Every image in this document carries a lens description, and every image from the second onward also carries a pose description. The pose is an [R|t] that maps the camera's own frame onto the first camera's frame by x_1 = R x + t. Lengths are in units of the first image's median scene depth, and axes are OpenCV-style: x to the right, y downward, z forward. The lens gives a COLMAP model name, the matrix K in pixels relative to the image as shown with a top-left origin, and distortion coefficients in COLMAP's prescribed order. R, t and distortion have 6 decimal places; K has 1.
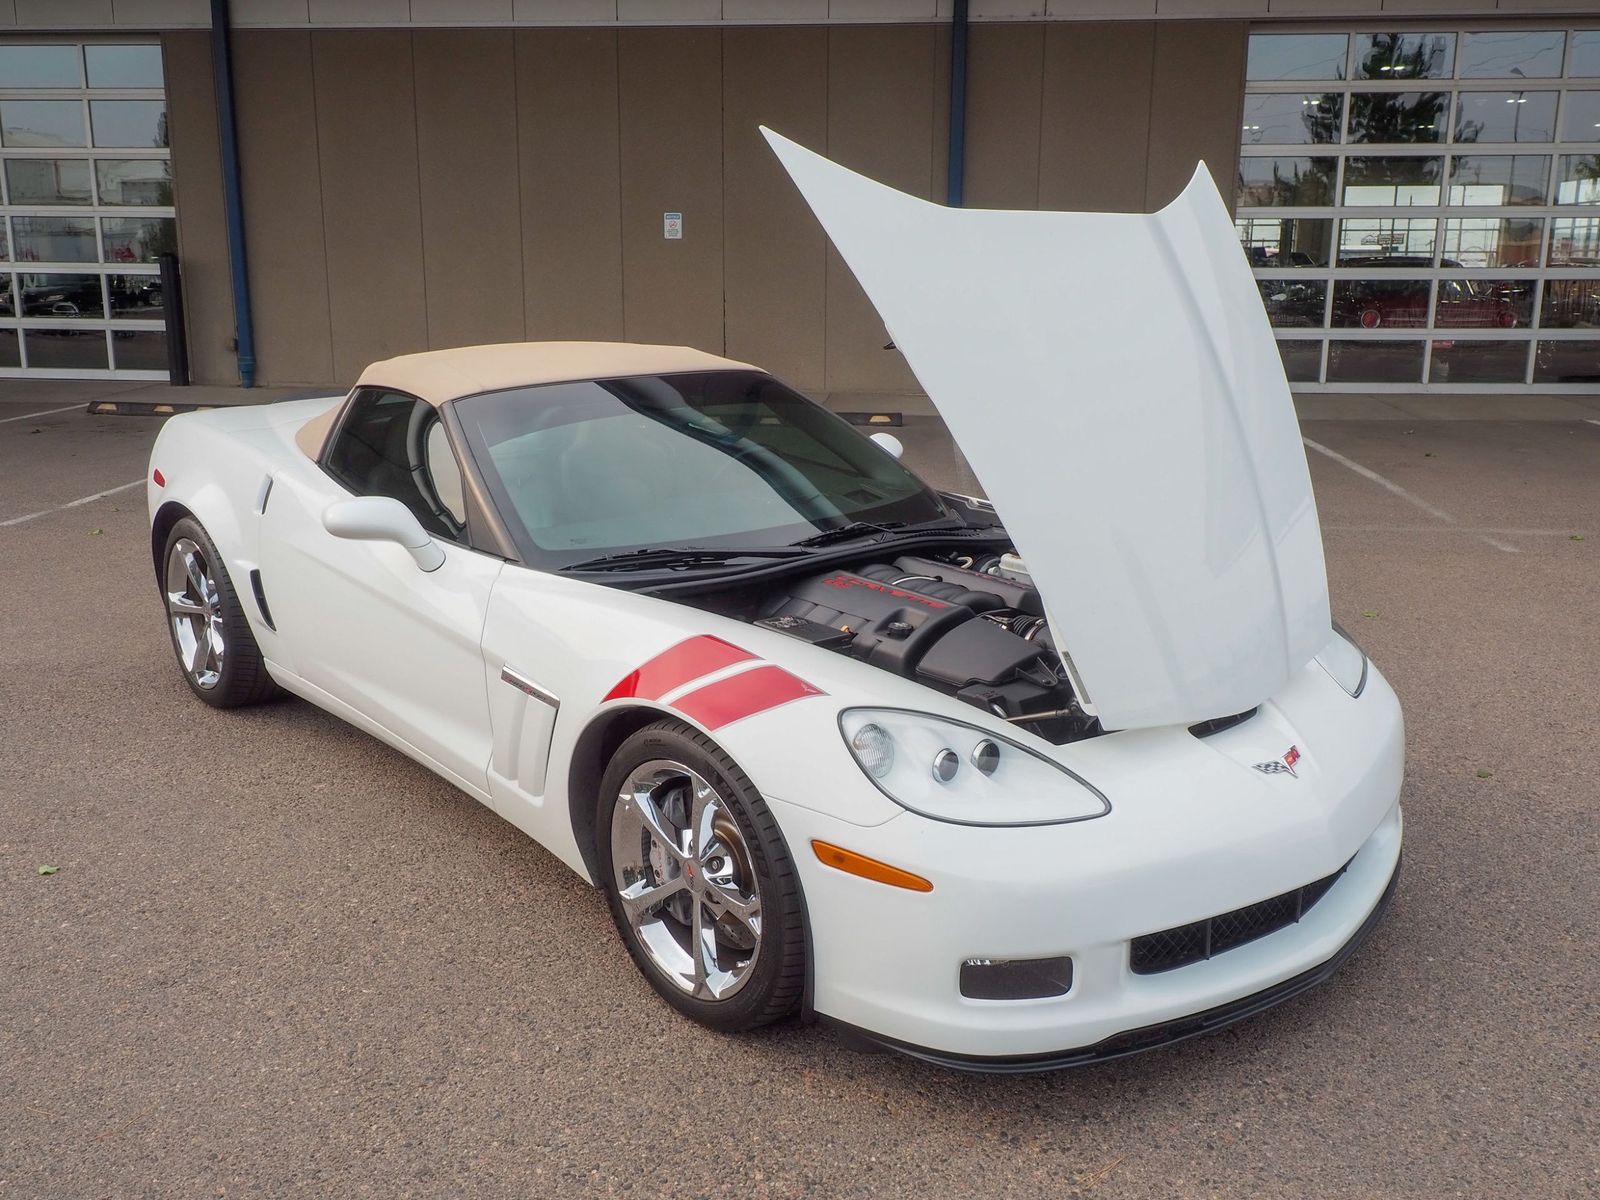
lens RADIAL K [[1373.1, 0, 801.5], [0, 1373.1, 582.1], [0, 0, 1]] dist [0.007259, -0.012195]
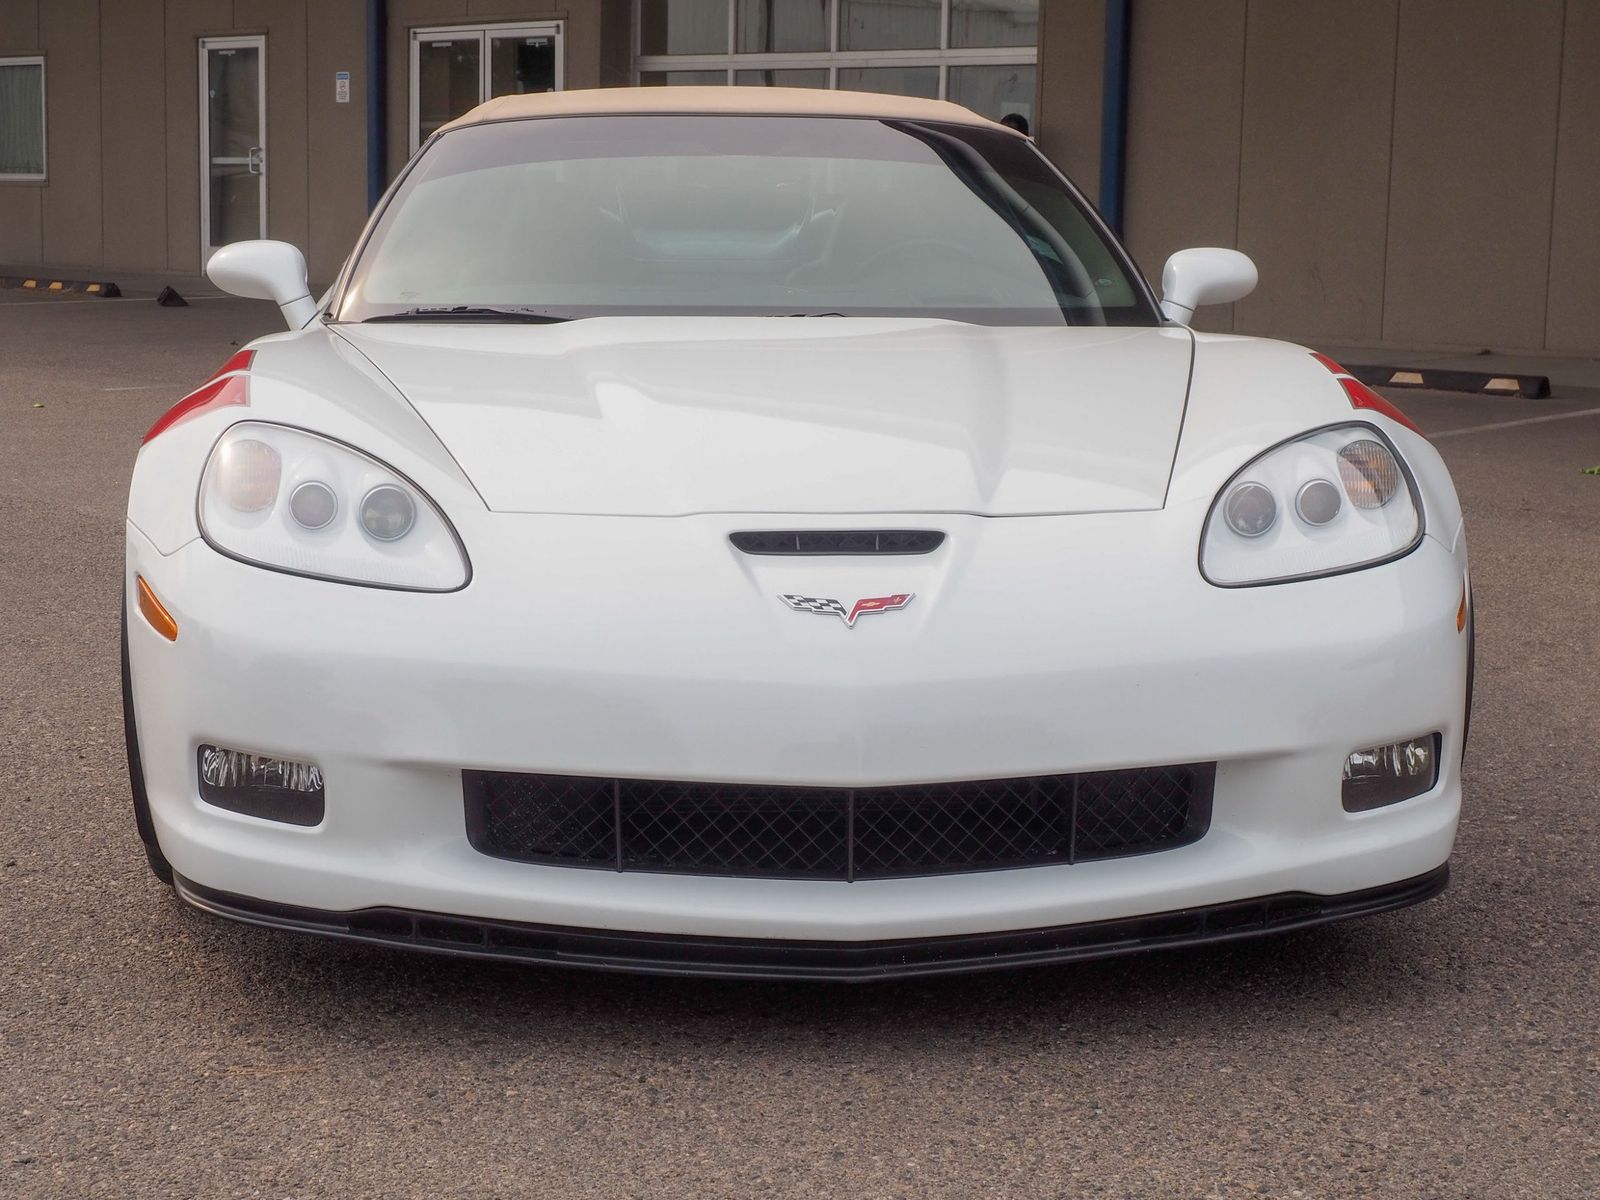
lens RADIAL K [[2585.1, 0, 800.0], [0, 2585.1, 600.0], [0, 0, 1]] dist [0.024342, -0.064886]
pose [[0.789926, 0.104575, -0.604219, 0.924306], [-0.154290, 0.987546, -0.030793, 0.152057], [0.593473, 0.117549, 0.796223, 0.079441]]
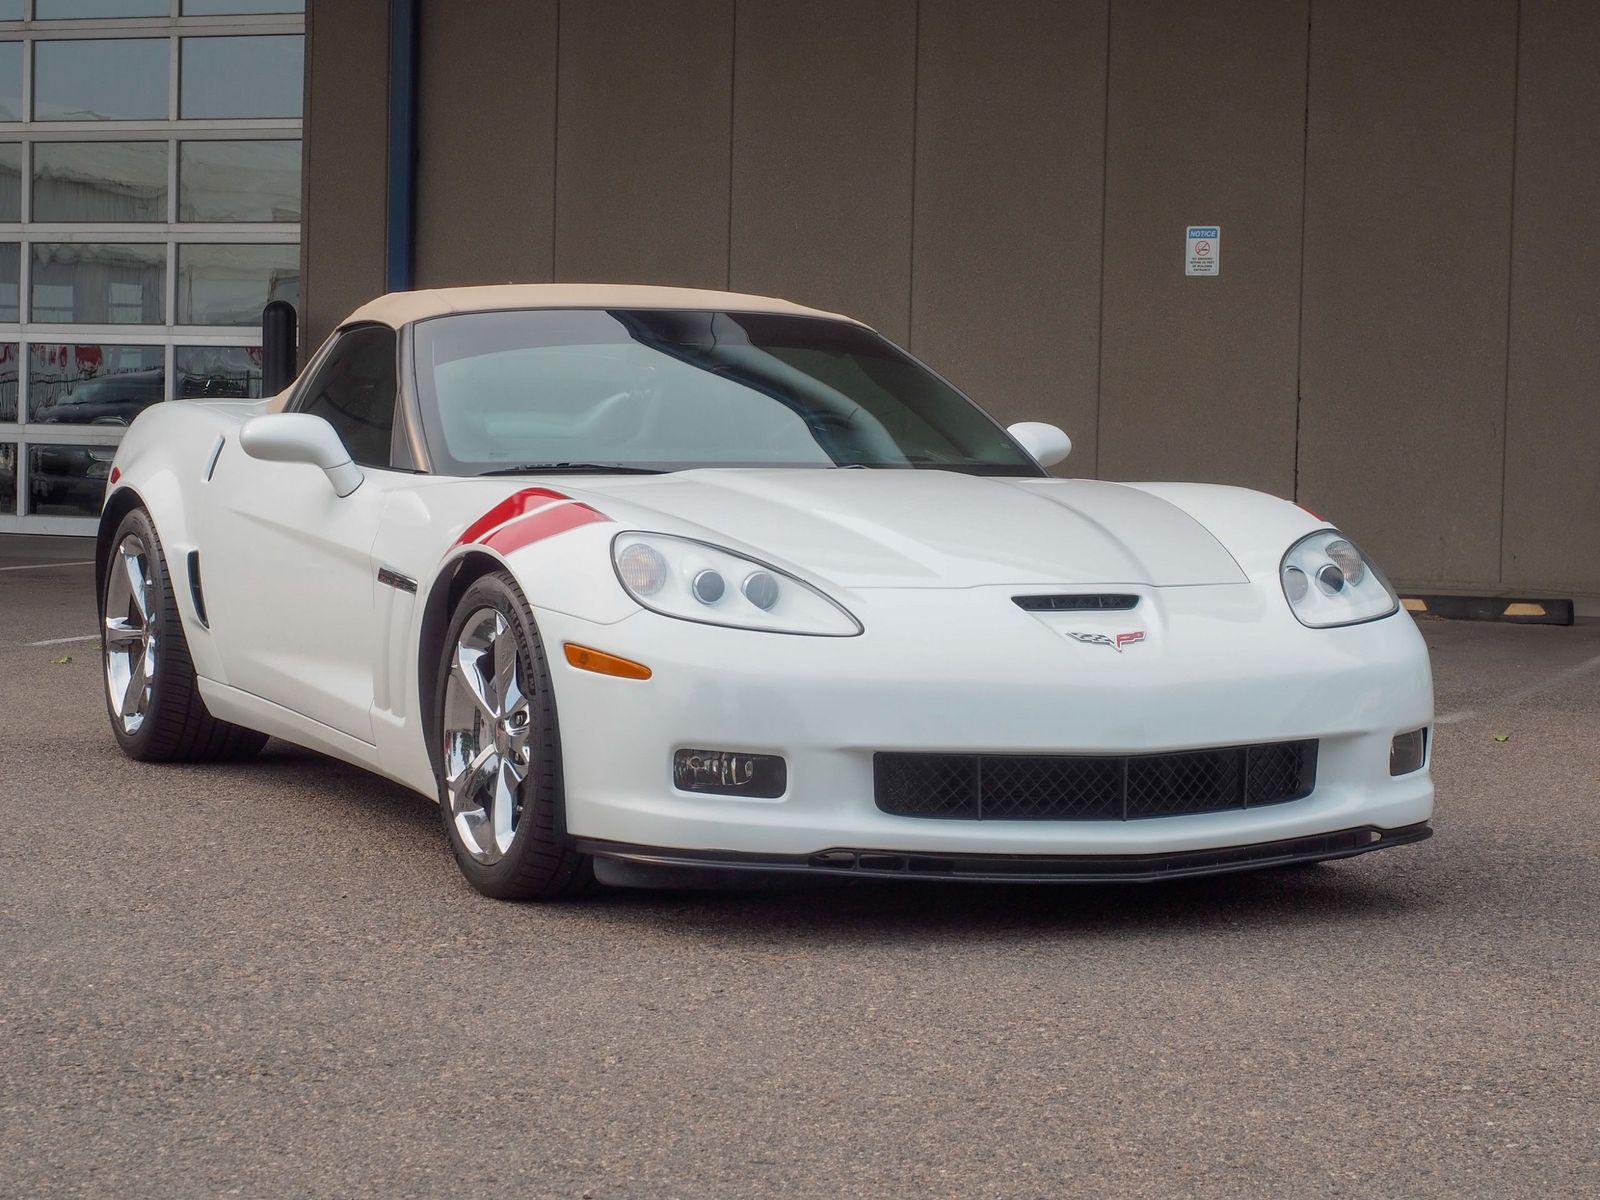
lens RADIAL K [[3705.4, 0, 715.0], [0, 3705.4, 600.6], [0, 0, 1]] dist [-0.039685, -0.333476]
pose [[0.944264, 0.030206, -0.327801, 0.821938], [-0.091297, 0.980749, -0.172614, 0.503185], [0.316277, 0.192920, 0.928844, -1.237047]]
